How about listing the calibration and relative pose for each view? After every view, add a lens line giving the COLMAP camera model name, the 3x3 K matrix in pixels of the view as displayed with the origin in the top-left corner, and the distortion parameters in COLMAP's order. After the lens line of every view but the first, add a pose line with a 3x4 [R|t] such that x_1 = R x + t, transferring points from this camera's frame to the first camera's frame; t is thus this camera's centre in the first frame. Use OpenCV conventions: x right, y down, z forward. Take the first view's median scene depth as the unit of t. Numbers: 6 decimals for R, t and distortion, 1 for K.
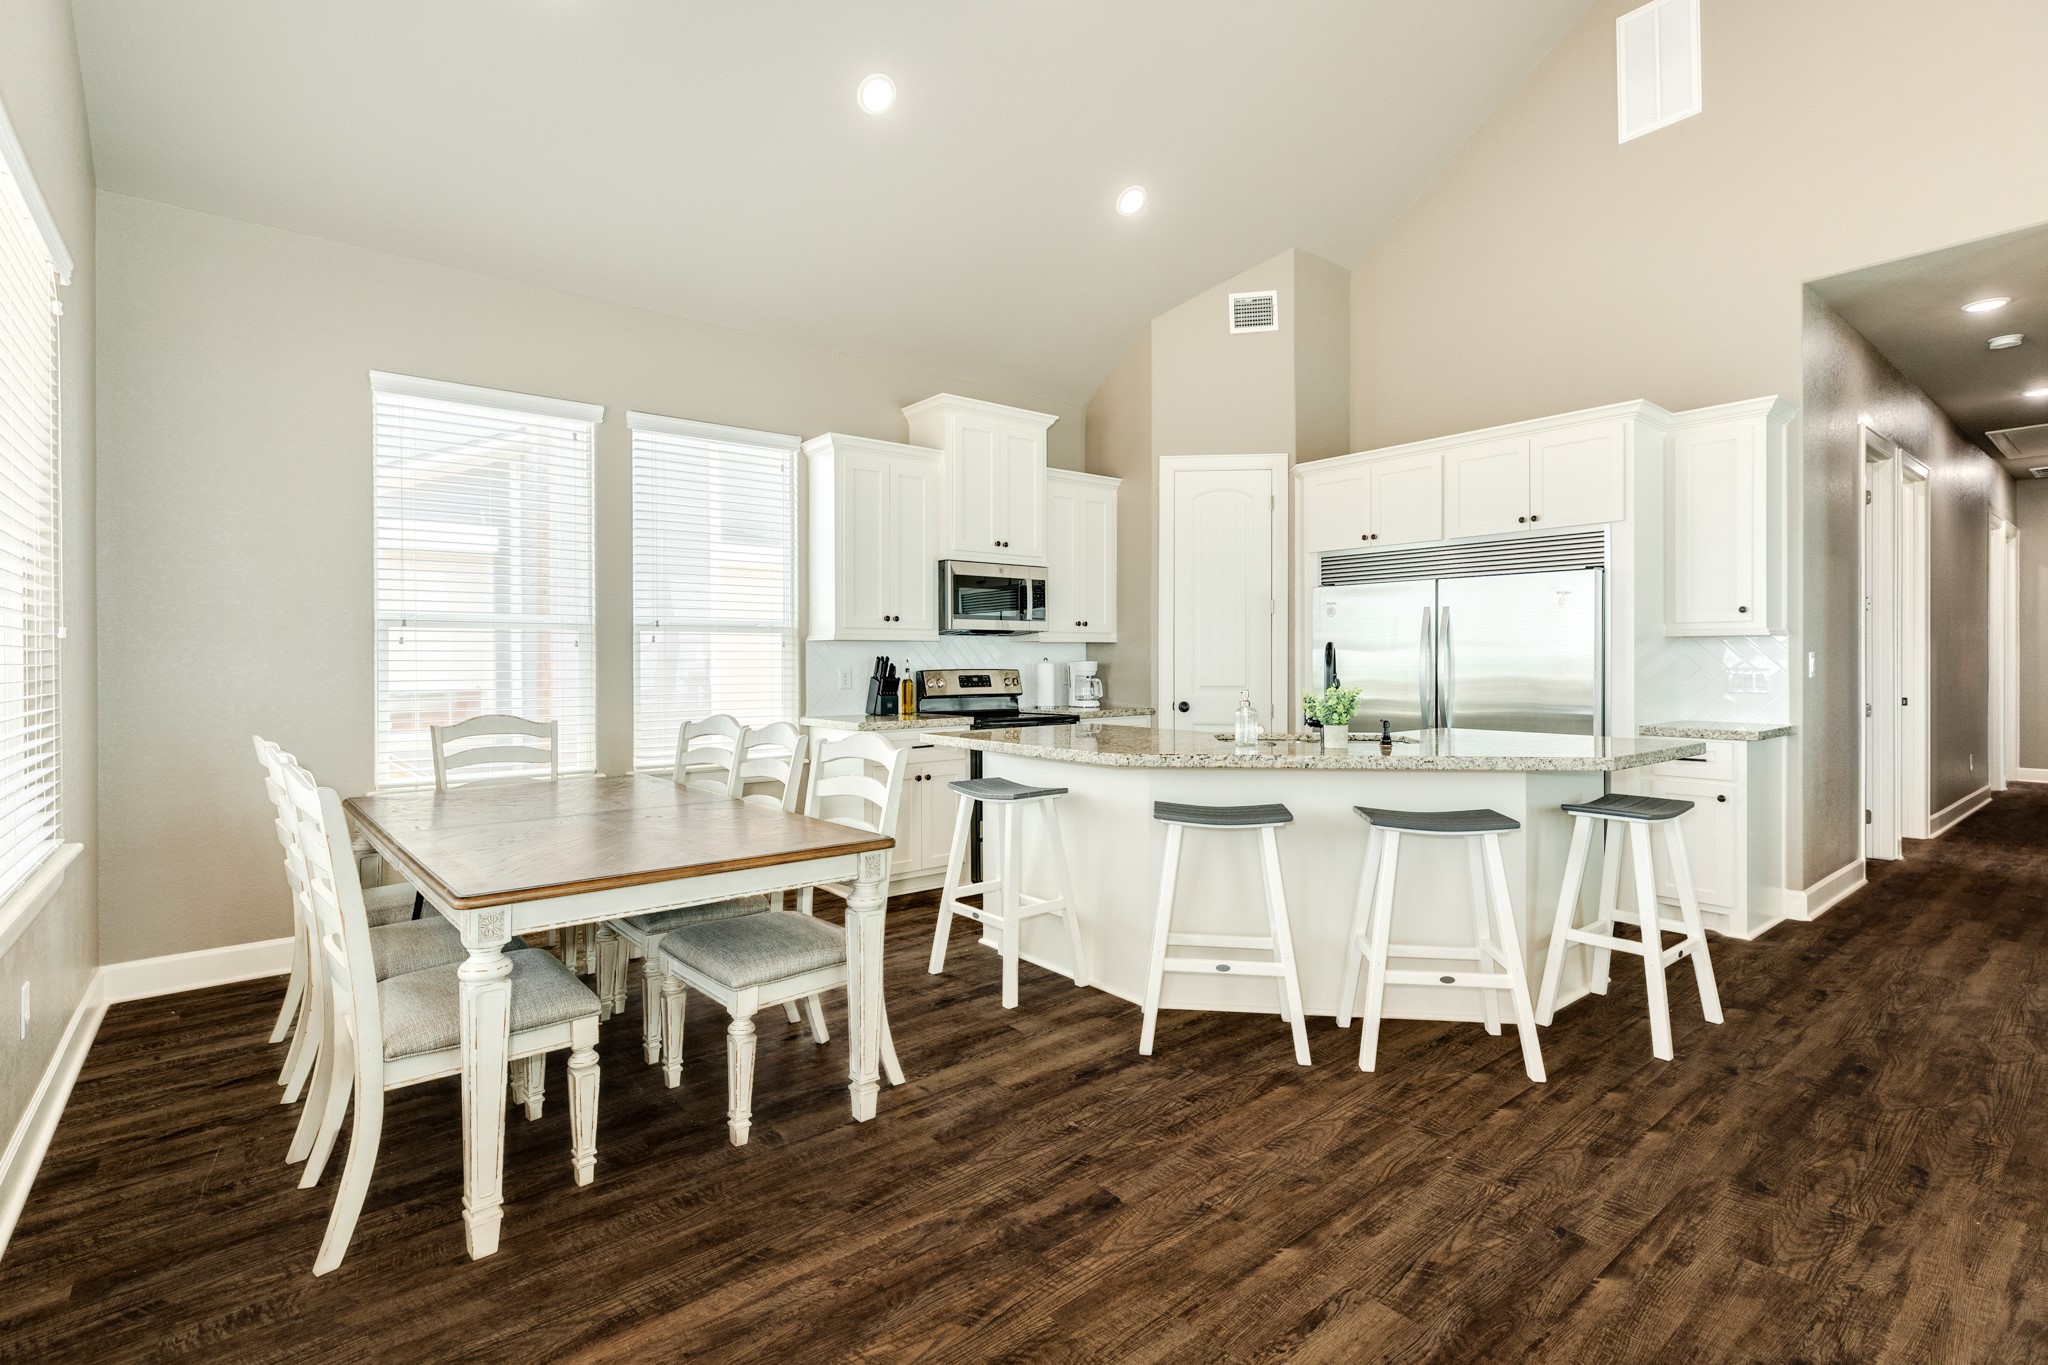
lens RADIAL K [[959.8, 0, 1015.8], [0, 959.8, 659.6], [0, 0, 1]] dist [0.009022, 0.000252]
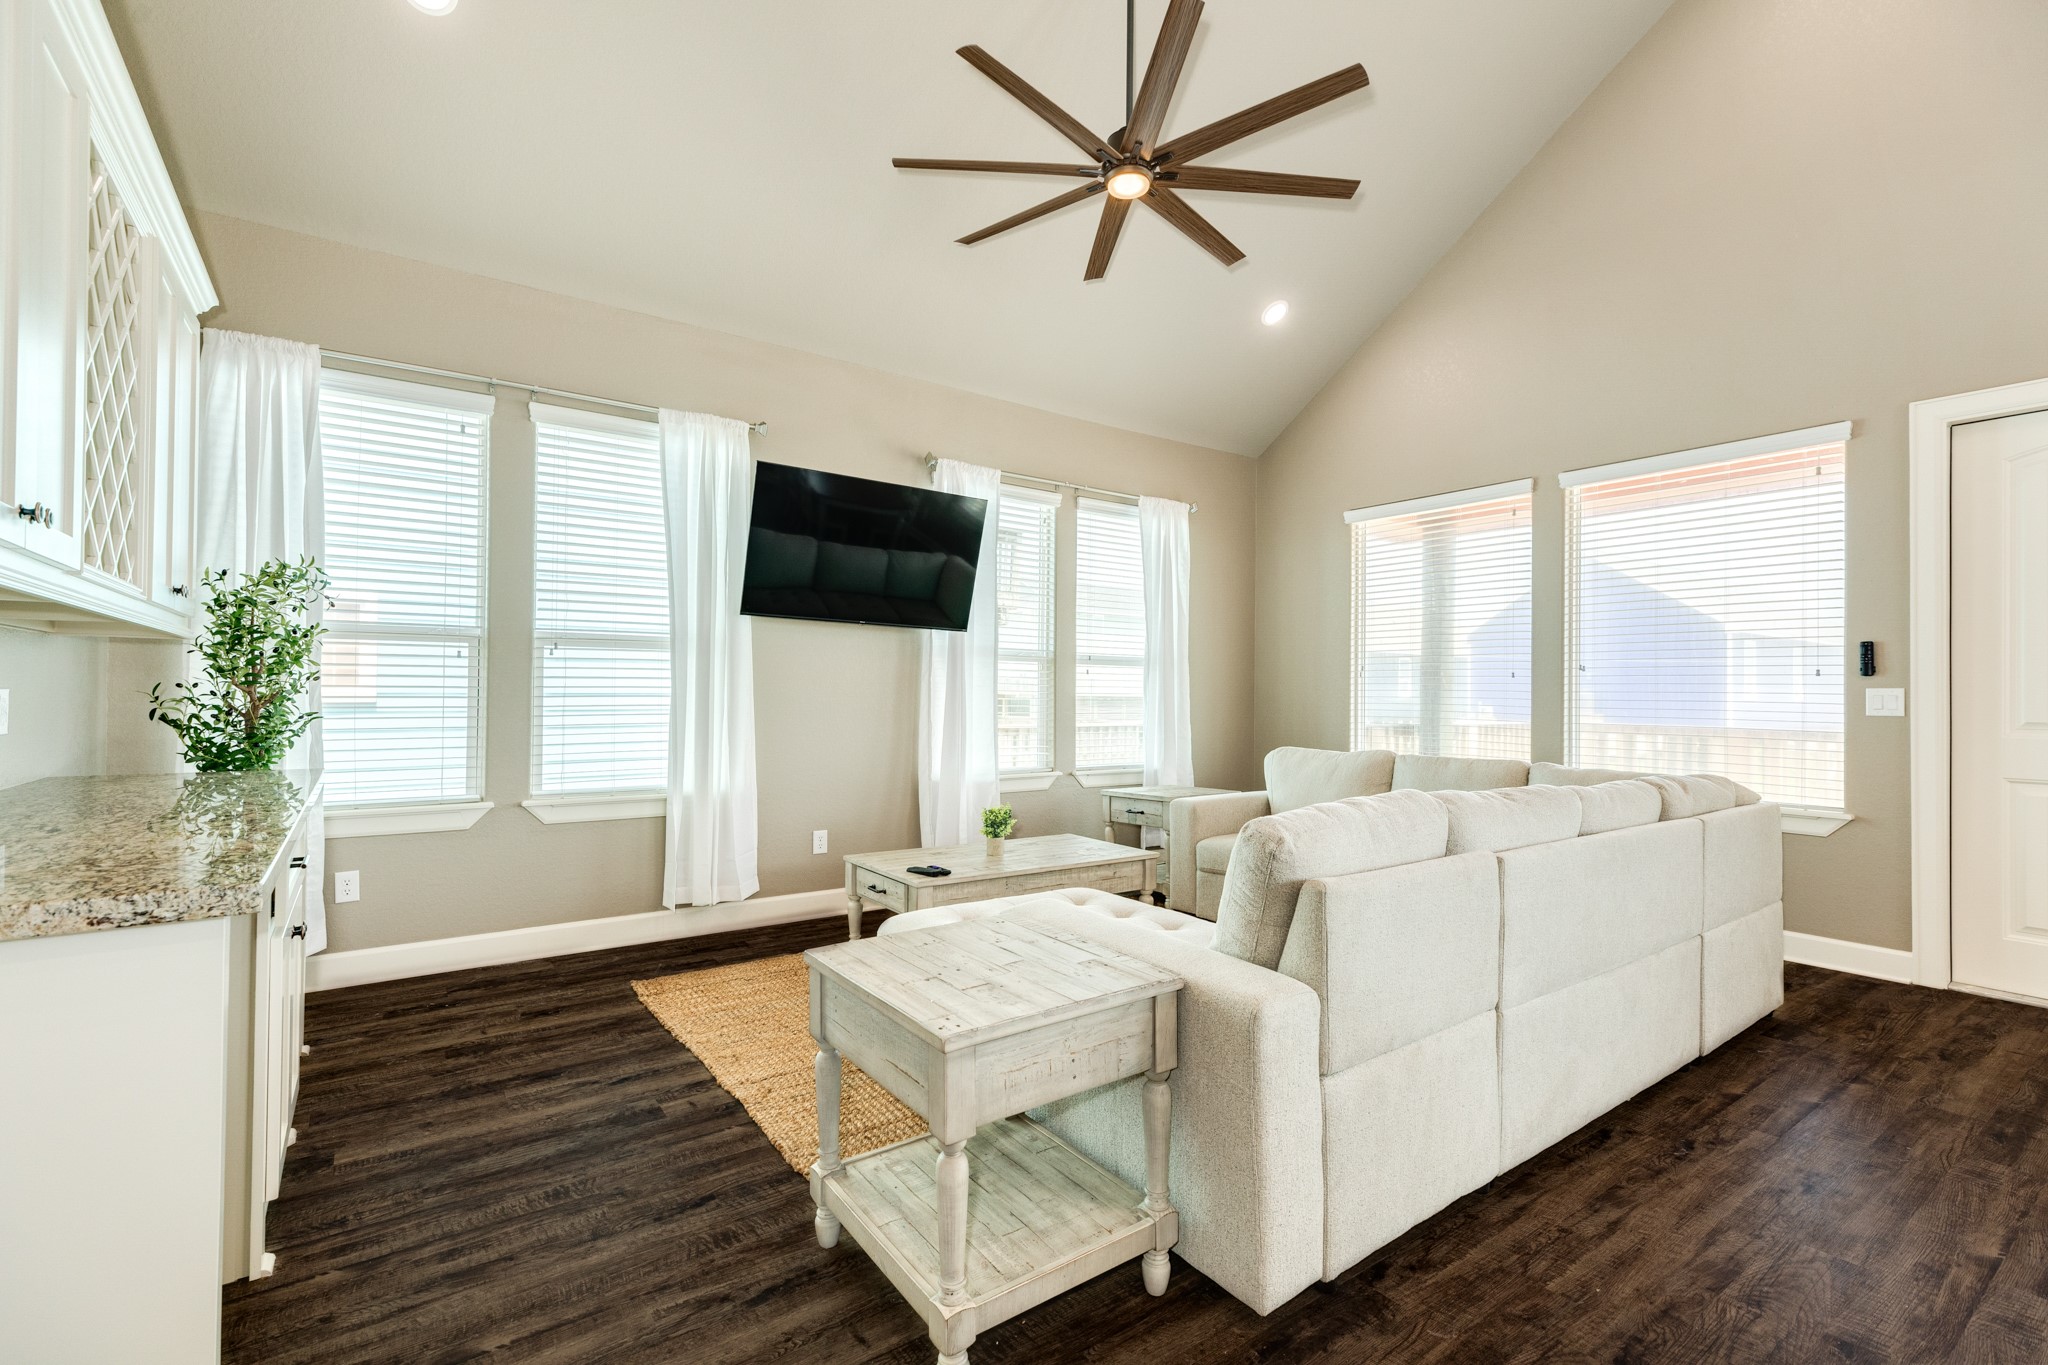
lens RADIAL K [[915.1, 0, 1020.0], [0, 915.1, 674.4], [0, 0, 1]] dist [0.010956, -0.002261]
pose [[-0.998127, -0.005975, 0.060891, 0.677708], [-0.007188, 0.999780, -0.019724, 0.007651], [-0.060759, -0.020125, -0.997950, 0.873857]]
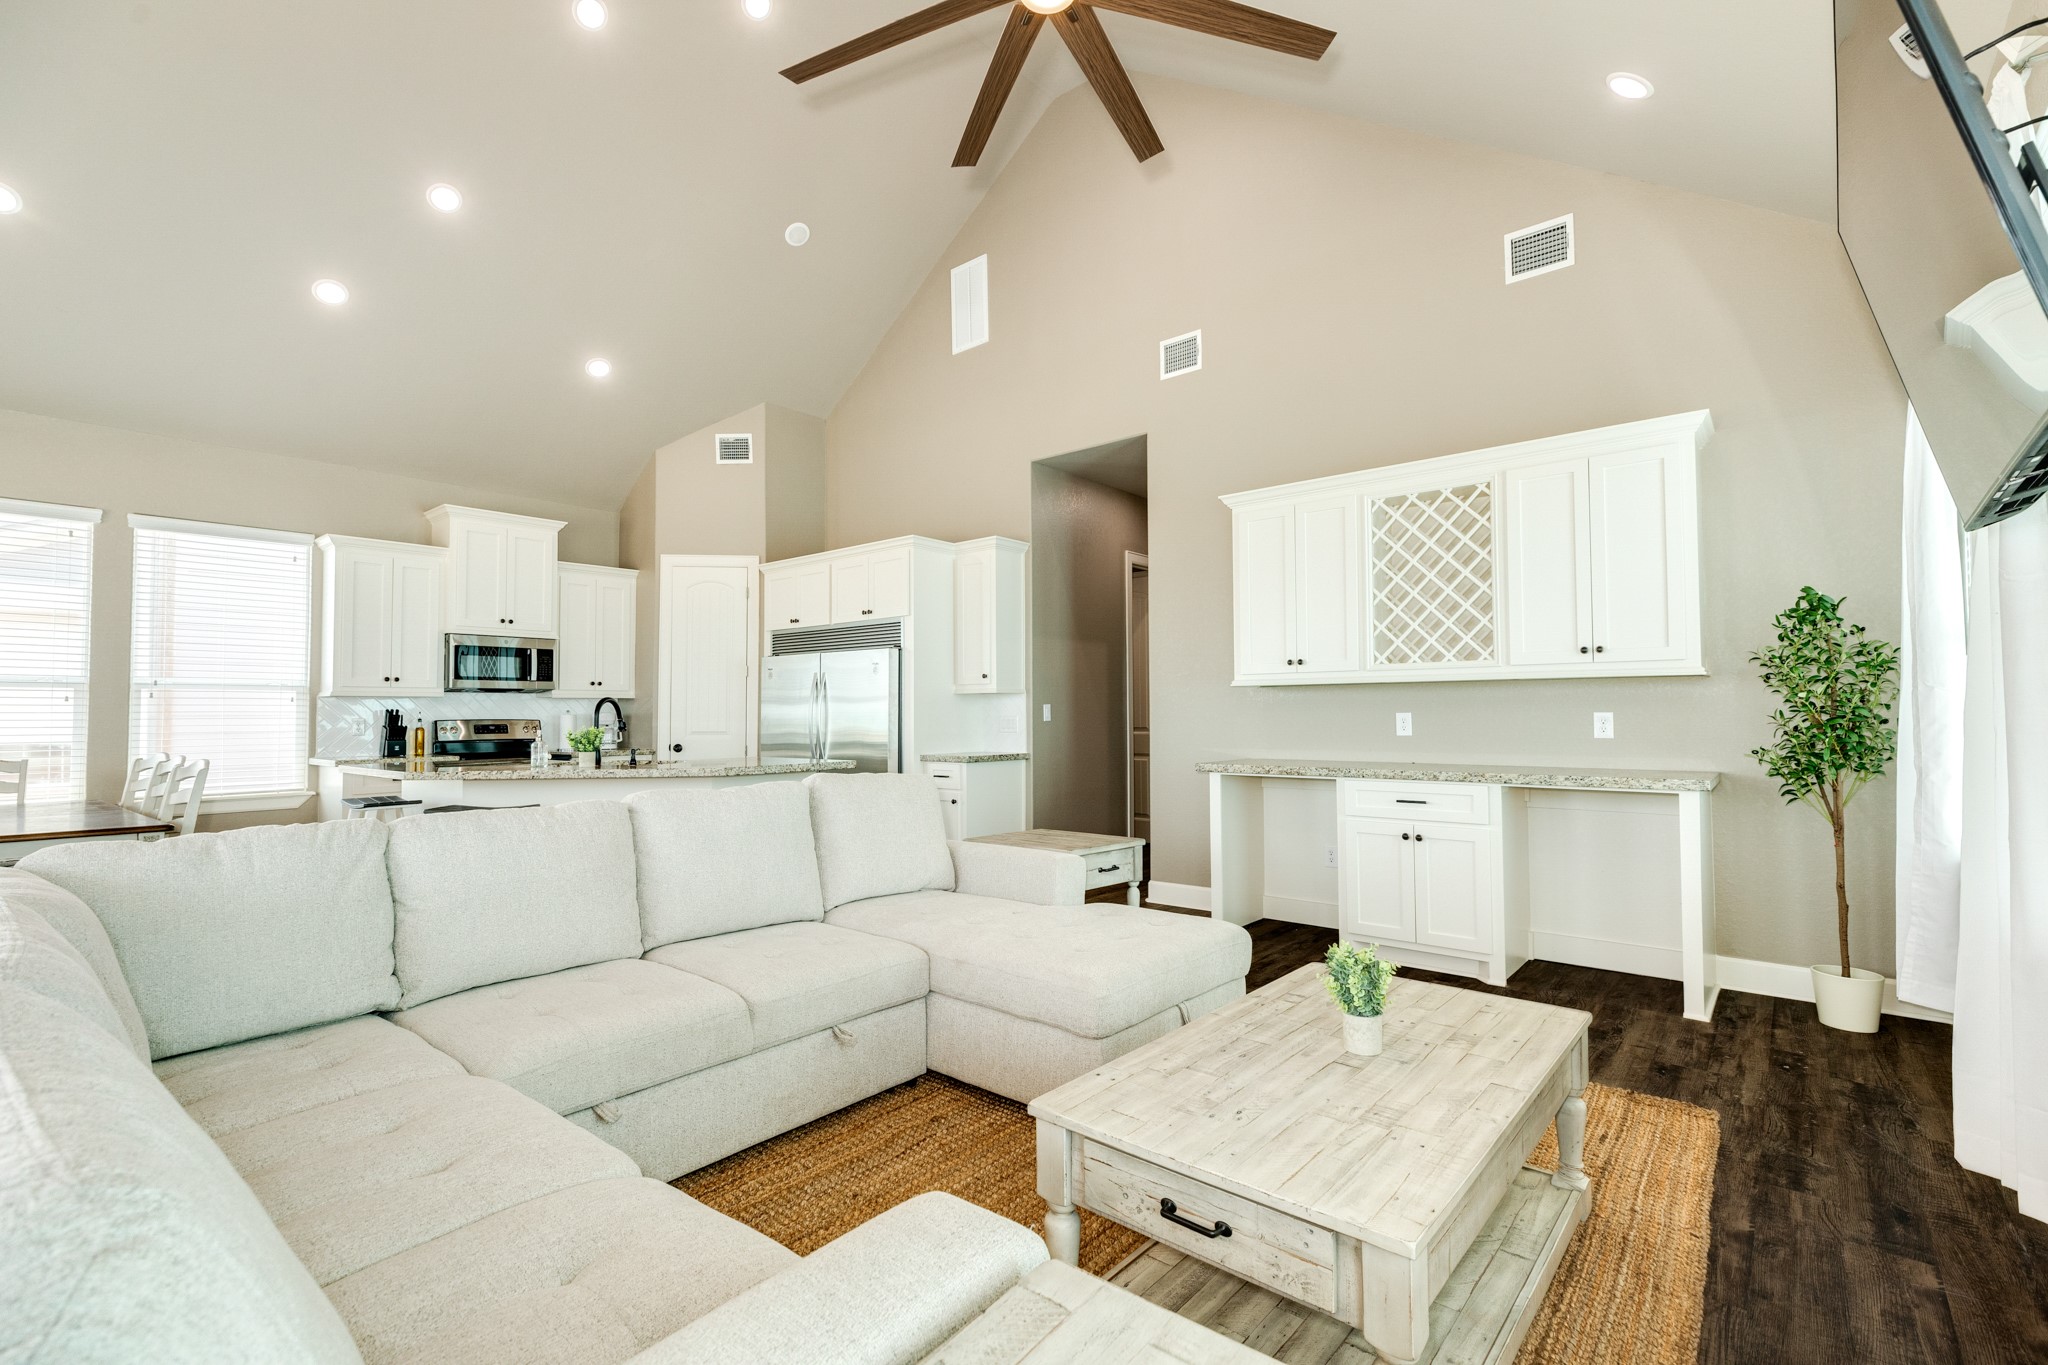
lens RADIAL K [[915.1, 0, 1020.9], [0, 915.1, 682.9], [0, 0, 1]] dist [0.010956, -0.002261]
pose [[0.983110, 0.002994, 0.182994, 0.524713], [0.003675, 0.999342, -0.036089, 0.010224], [-0.182981, 0.036152, 0.982451, -0.391585]]
